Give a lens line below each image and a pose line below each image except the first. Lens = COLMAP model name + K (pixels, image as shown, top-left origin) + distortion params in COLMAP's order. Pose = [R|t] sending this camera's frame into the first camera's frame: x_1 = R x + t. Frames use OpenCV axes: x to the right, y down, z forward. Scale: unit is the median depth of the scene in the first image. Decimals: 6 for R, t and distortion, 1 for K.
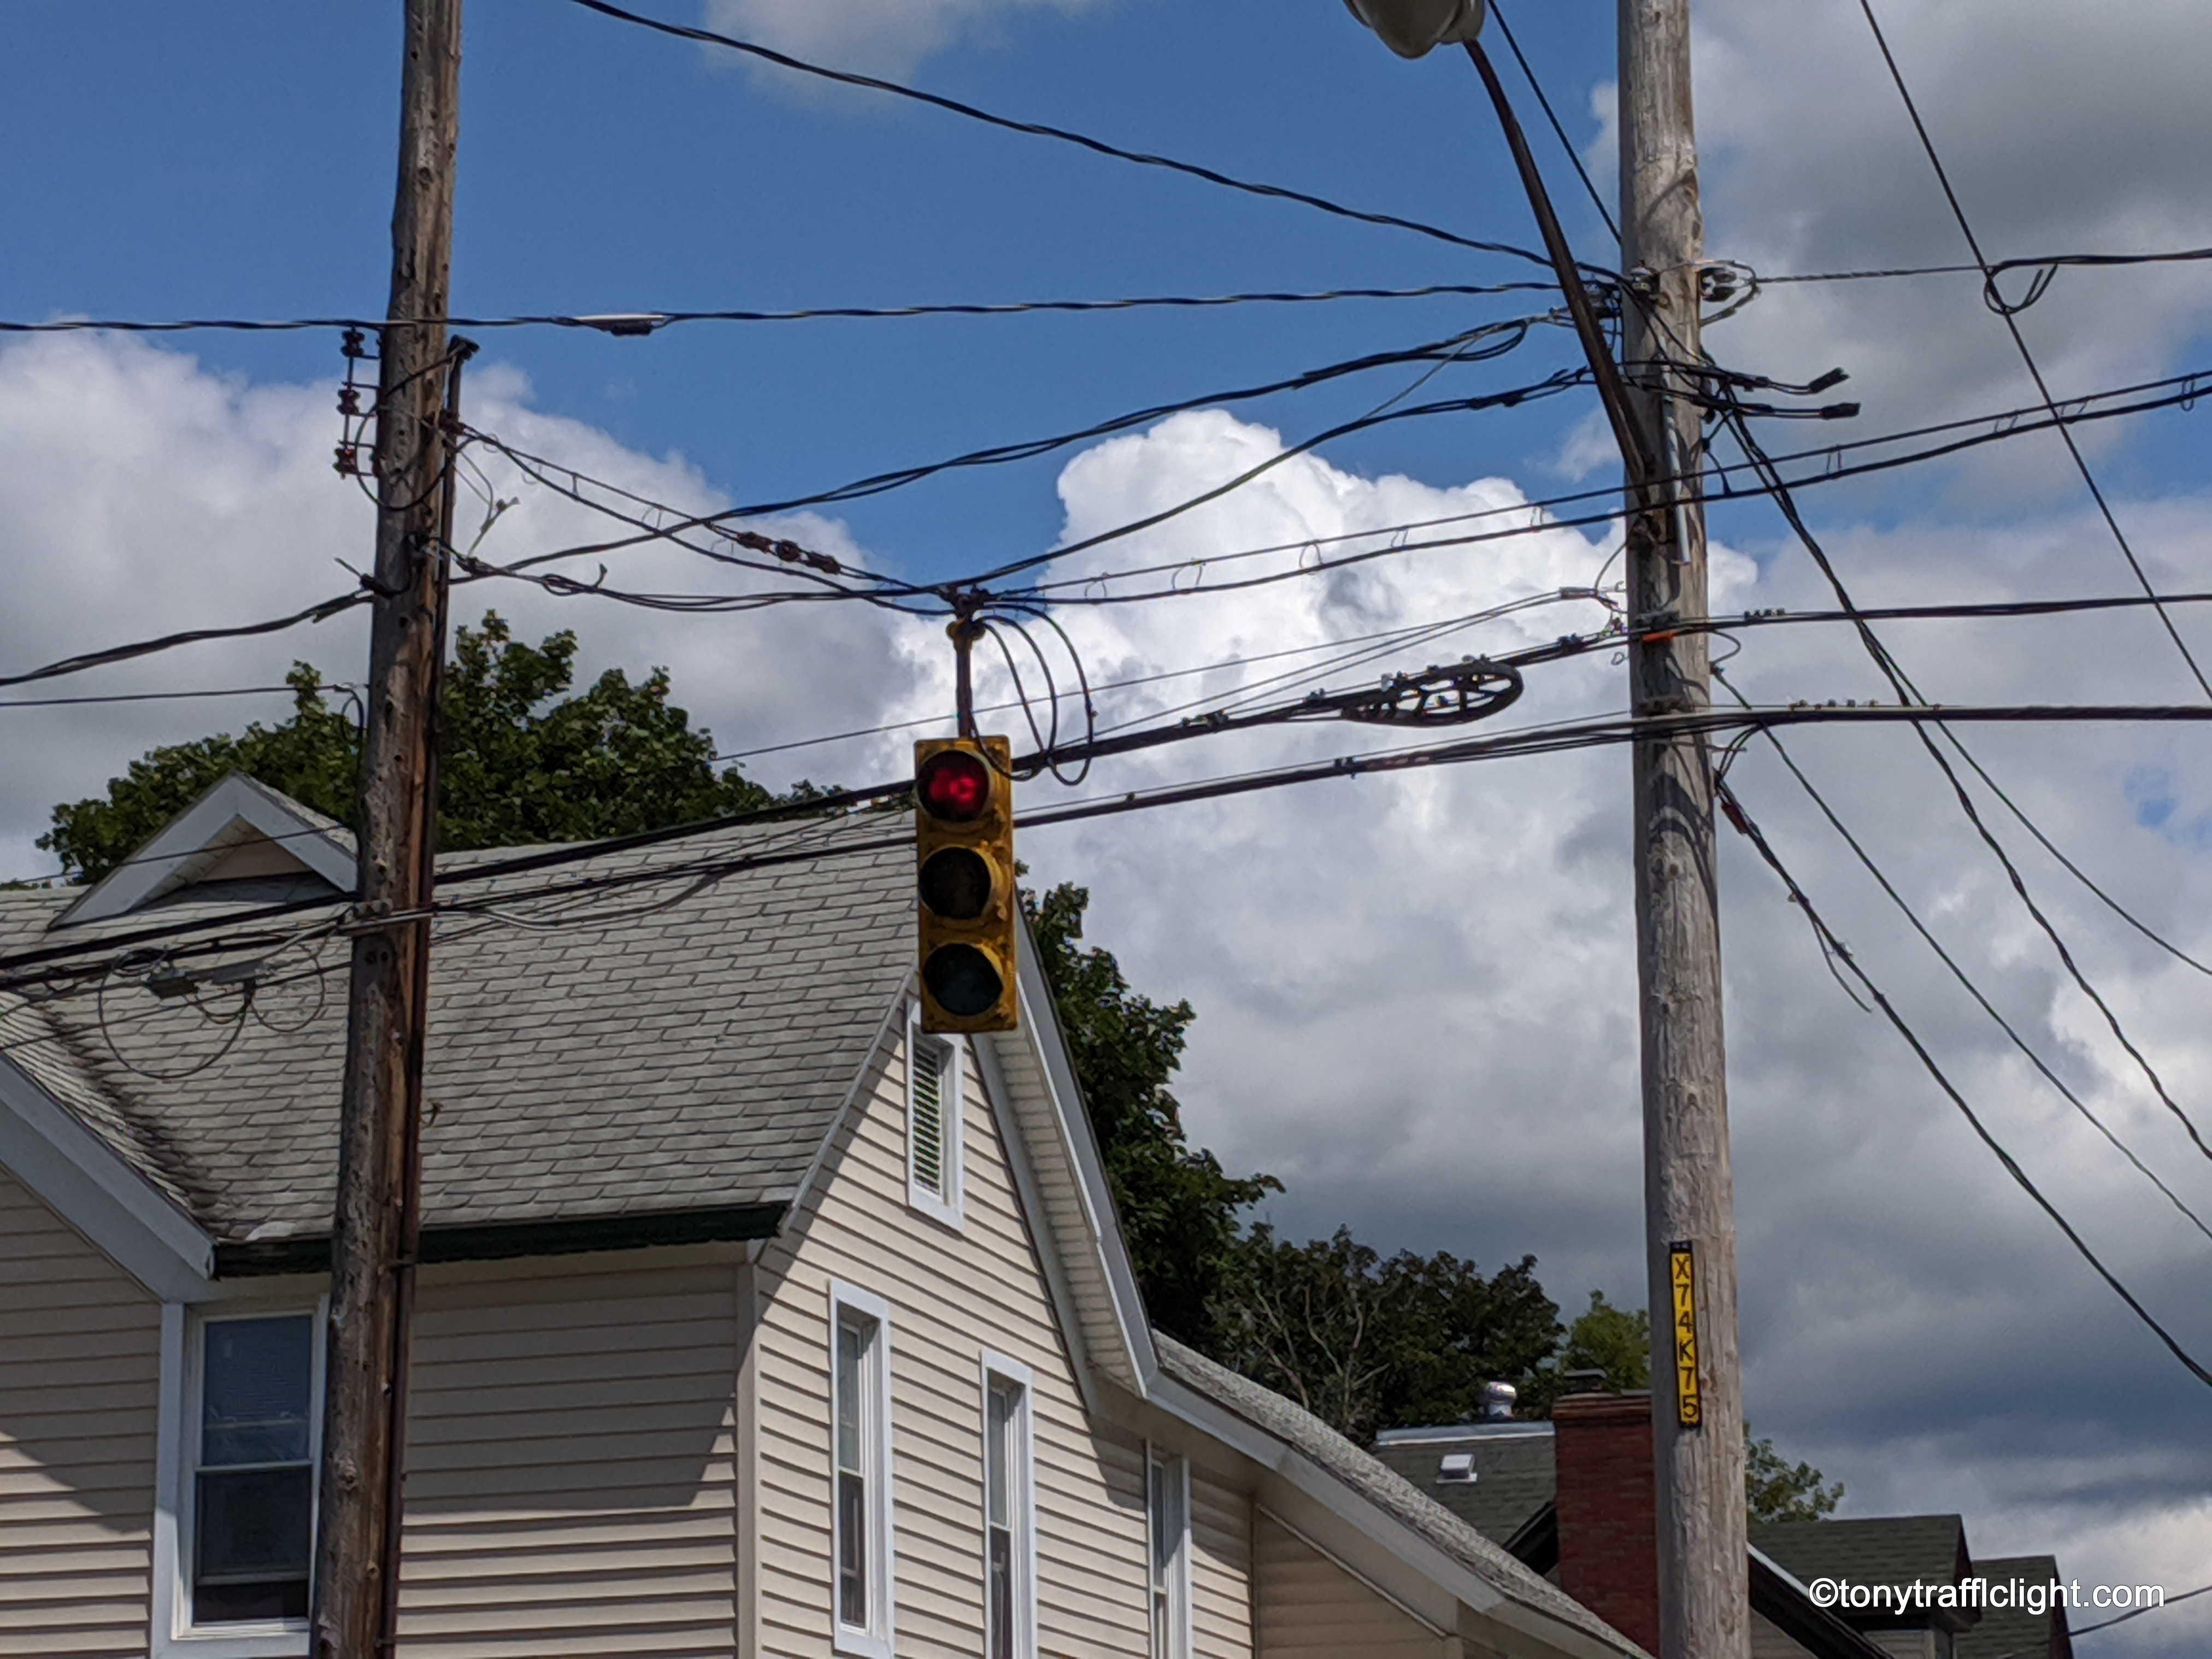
lens RADIAL K [[5502.5, 0, 835.0], [0, 5502.5, 655.5], [0, 0, 1]] dist [0.105895, 0.529330]
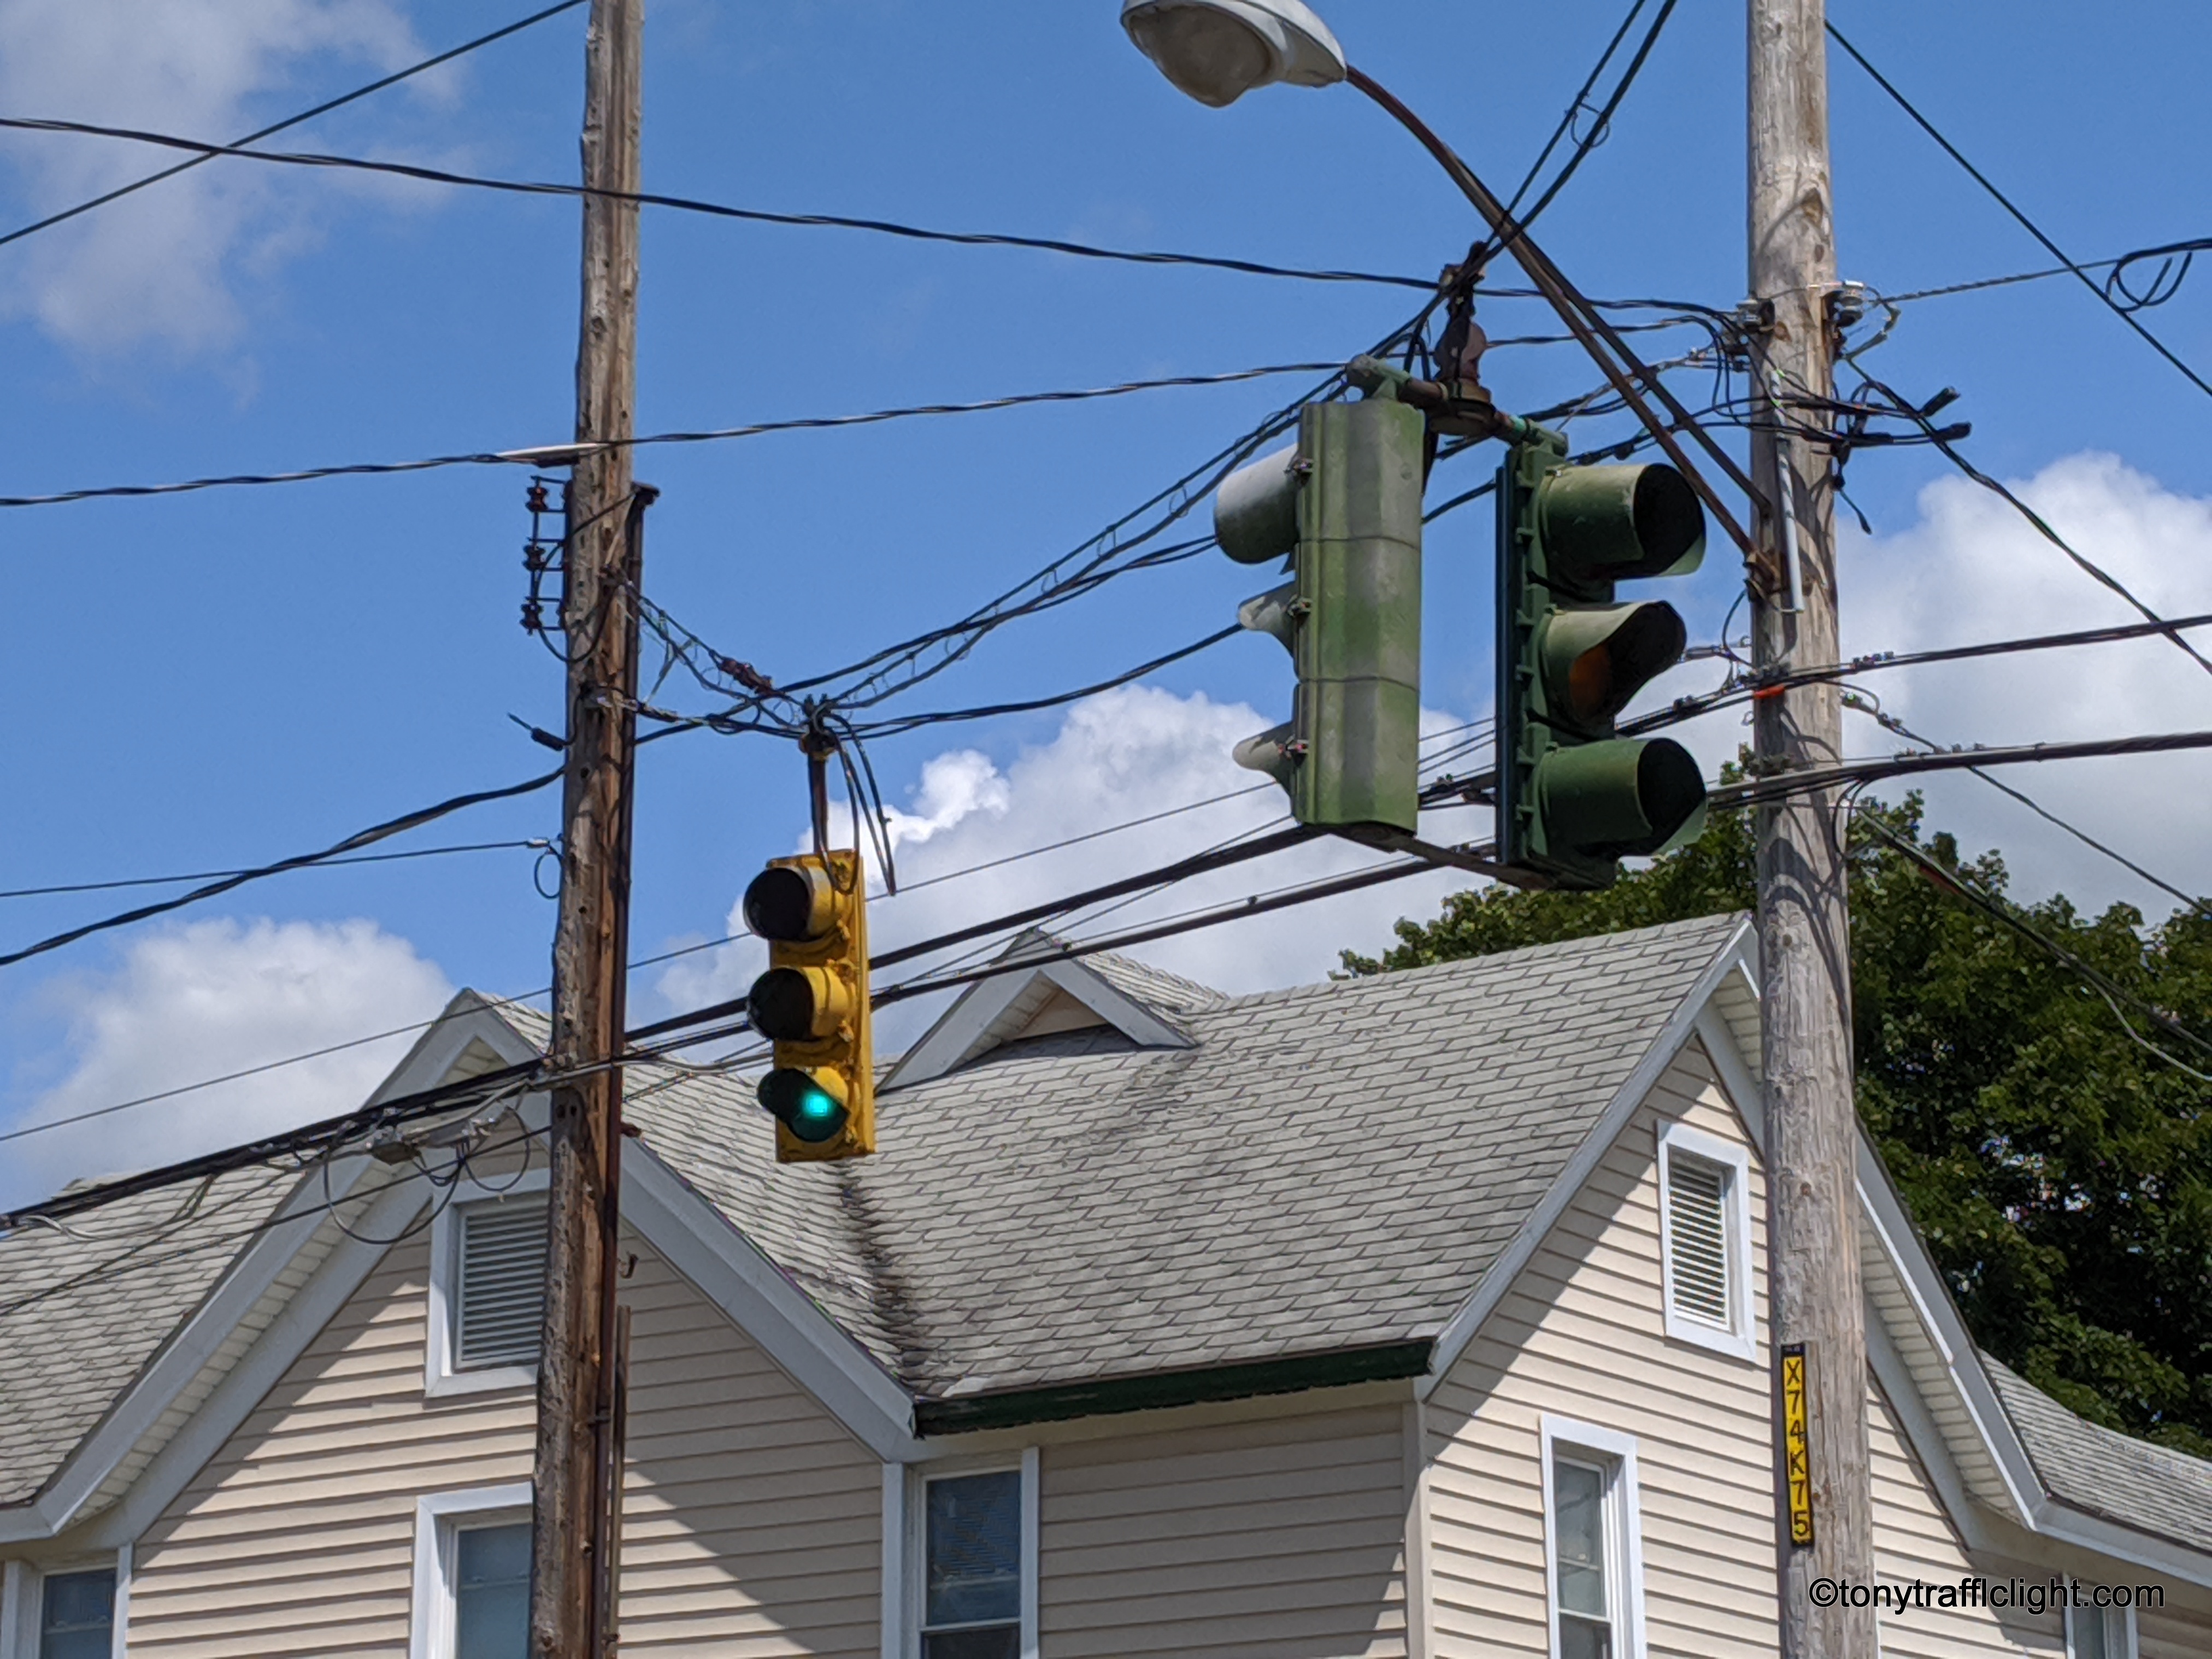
lens RADIAL K [[5439.6, 0, 921.7], [0, 5439.6, 665.6], [0, 0, 1]] dist [0.147081, -0.349517]
pose [[0.954692, -0.077738, -0.287264, 0.257041], [0.069753, 0.996842, -0.037945, 0.015766], [0.289307, 0.016189, 0.957100, 0.074004]]
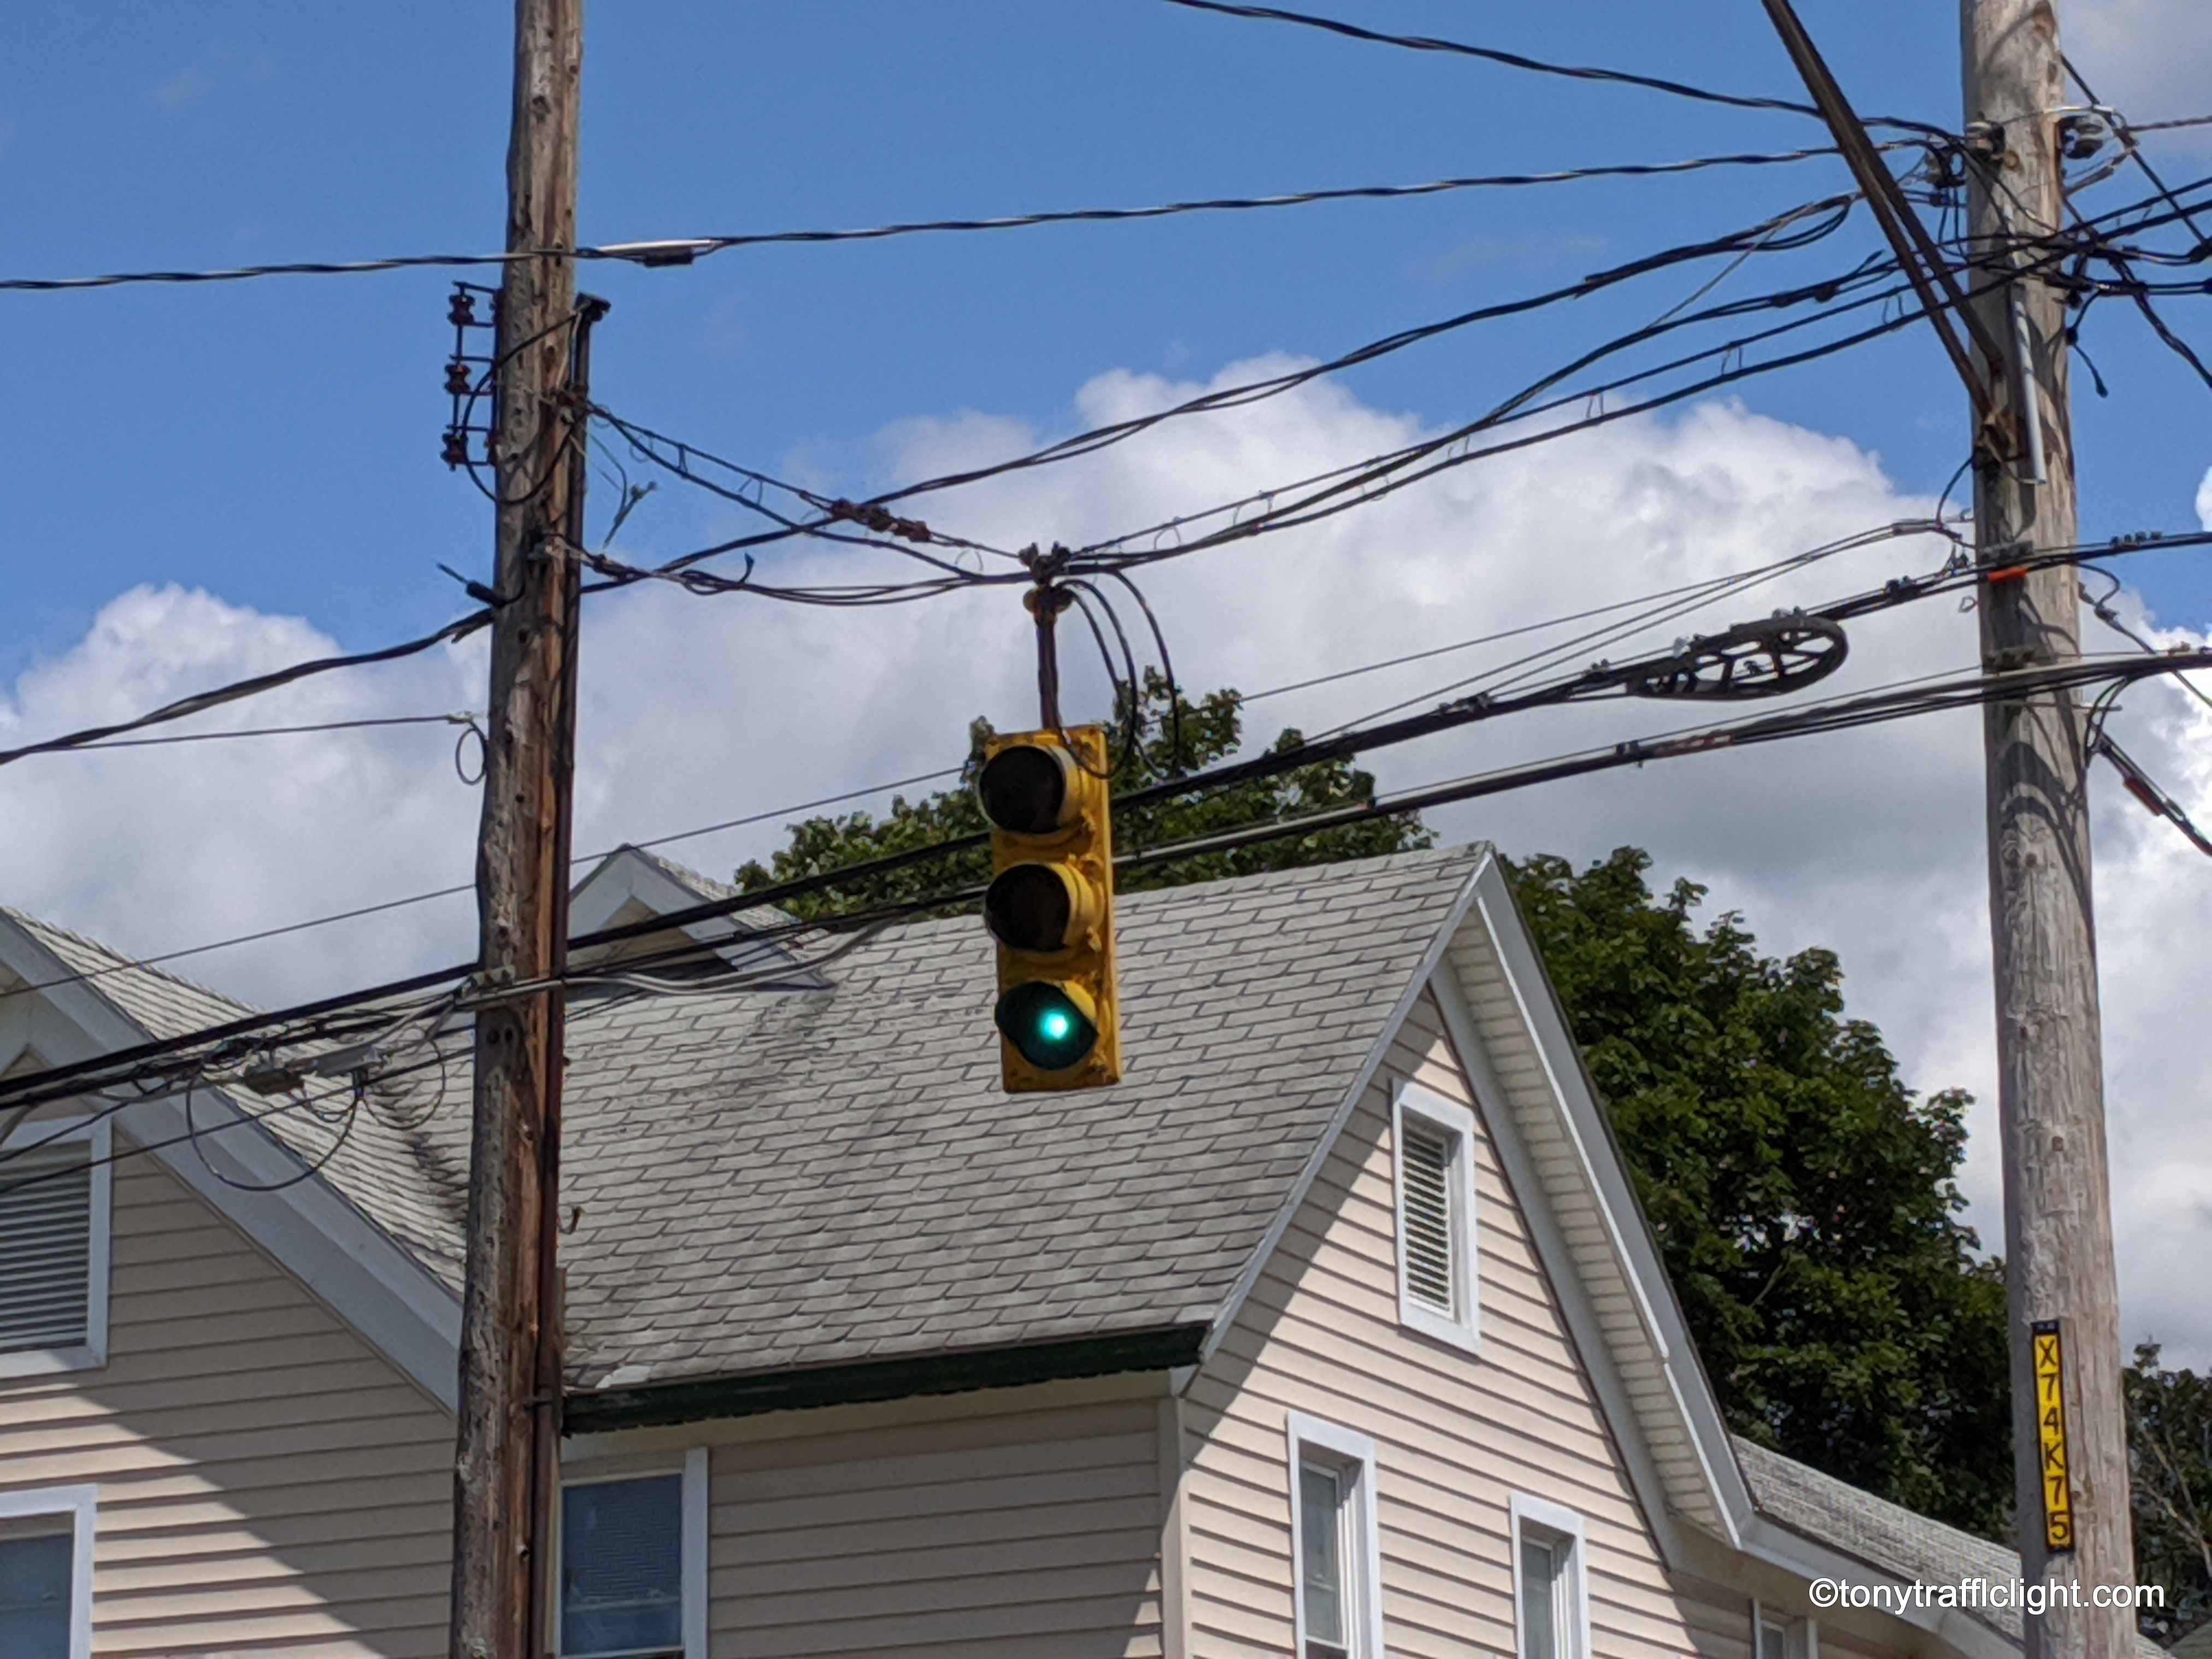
lens RADIAL K [[6275.0, 0, 850.2], [0, 6275.0, 649.0], [0, 0, 1]] dist [0.126474, -0.012873]
pose [[0.989301, -0.048715, -0.137511, 0.099774], [0.046843, 0.998761, -0.016819, 0.014005], [0.138160, 0.010198, 0.990357, 0.058221]]
